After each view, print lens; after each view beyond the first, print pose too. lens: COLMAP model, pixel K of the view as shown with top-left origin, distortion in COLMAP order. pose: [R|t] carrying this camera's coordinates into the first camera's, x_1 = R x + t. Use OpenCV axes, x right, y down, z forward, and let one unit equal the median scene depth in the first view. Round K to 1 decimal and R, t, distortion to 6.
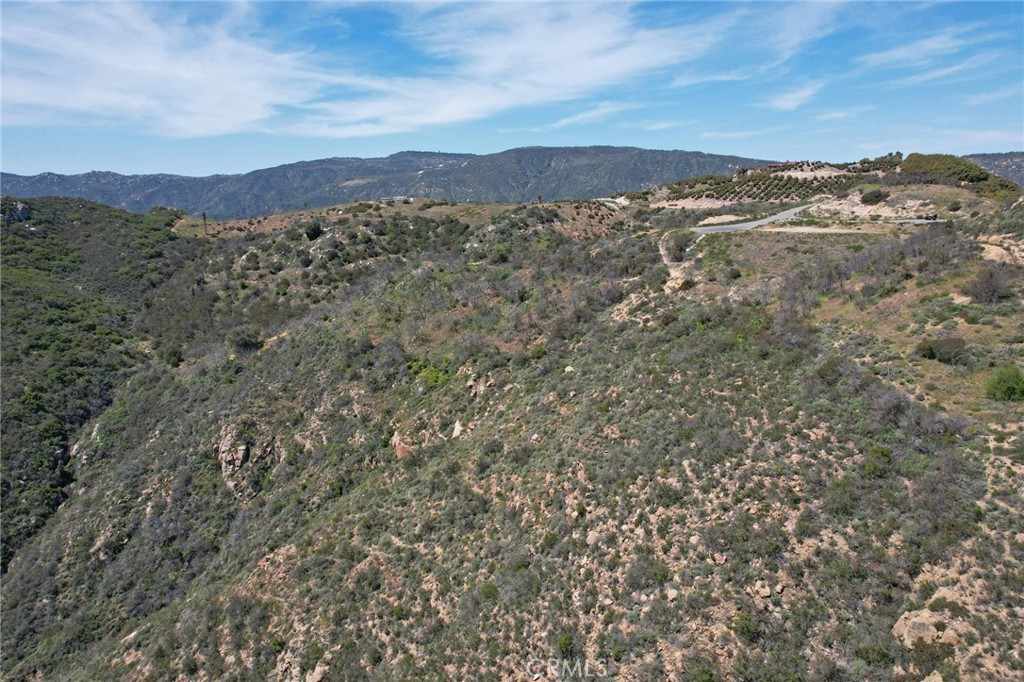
lens RADIAL K [[654.0, 0, 511.4], [0, 654.0, 339.6], [0, 0, 1]] dist [-0.076741, 0.068619]
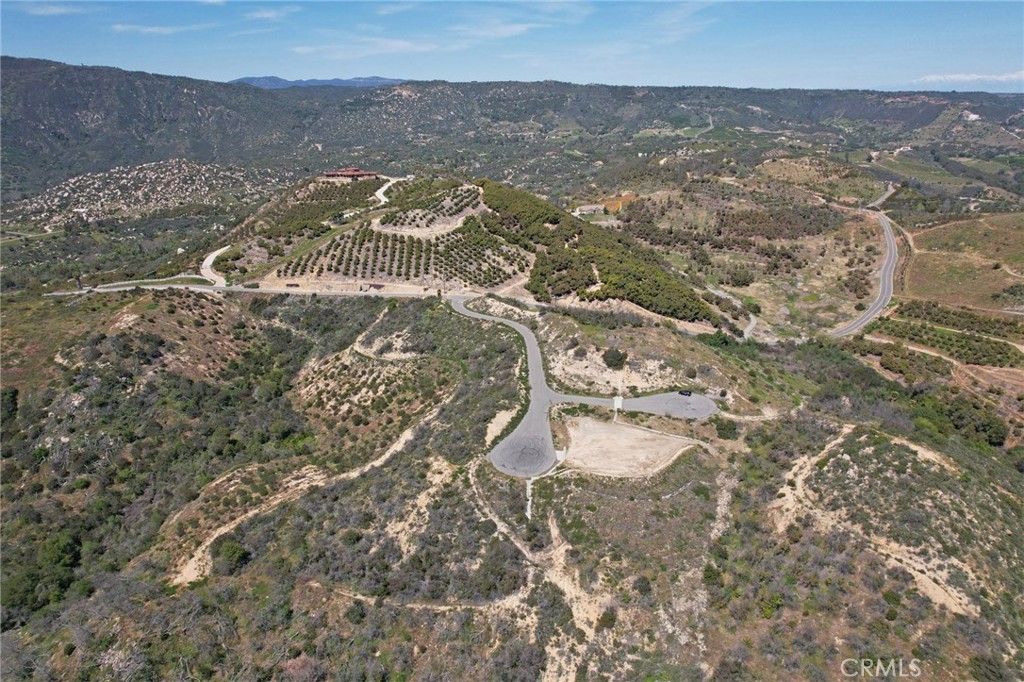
lens RADIAL K [[654.0, 0, 516.6], [0, 654.0, 338.3], [0, 0, 1]] dist [-0.076741, 0.068619]
pose [[0.705384, -0.241223, 0.666517, -0.272859], [0.152931, 0.969958, 0.189194, -0.579866], [-0.692131, -0.031523, 0.721083, 0.452617]]
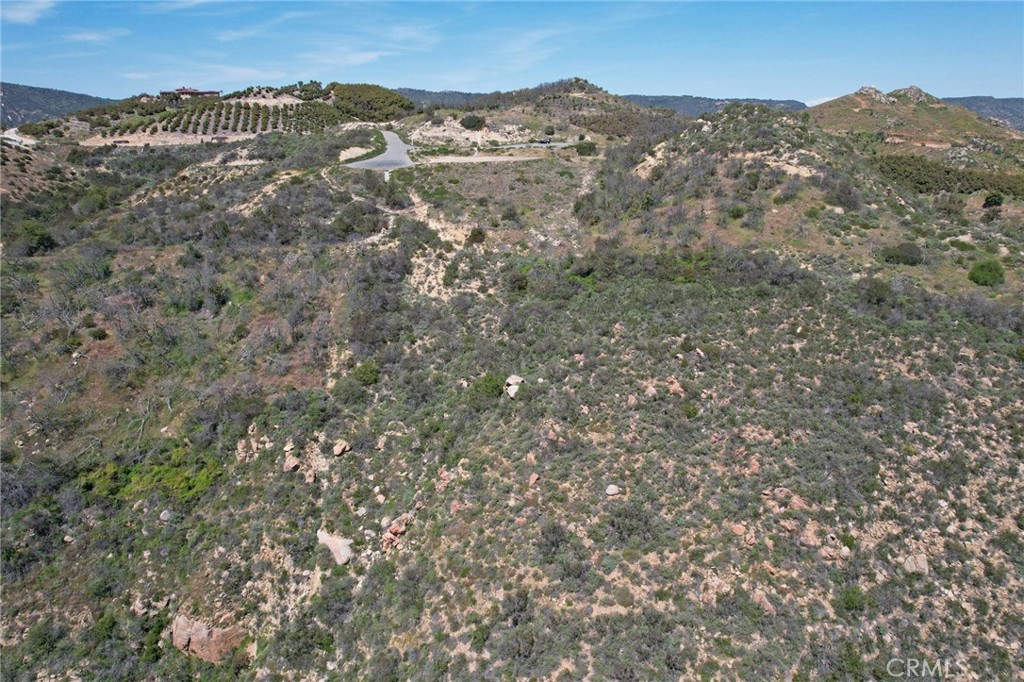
lens RADIAL K [[654.0, 0, 516.2], [0, 654.0, 332.1], [0, 0, 1]] dist [-0.076741, 0.068619]
pose [[0.543649, -0.258731, 0.798439, -0.348345], [0.188552, 0.964633, 0.184202, -0.101014], [-0.817860, 0.050406, 0.573206, 0.476876]]
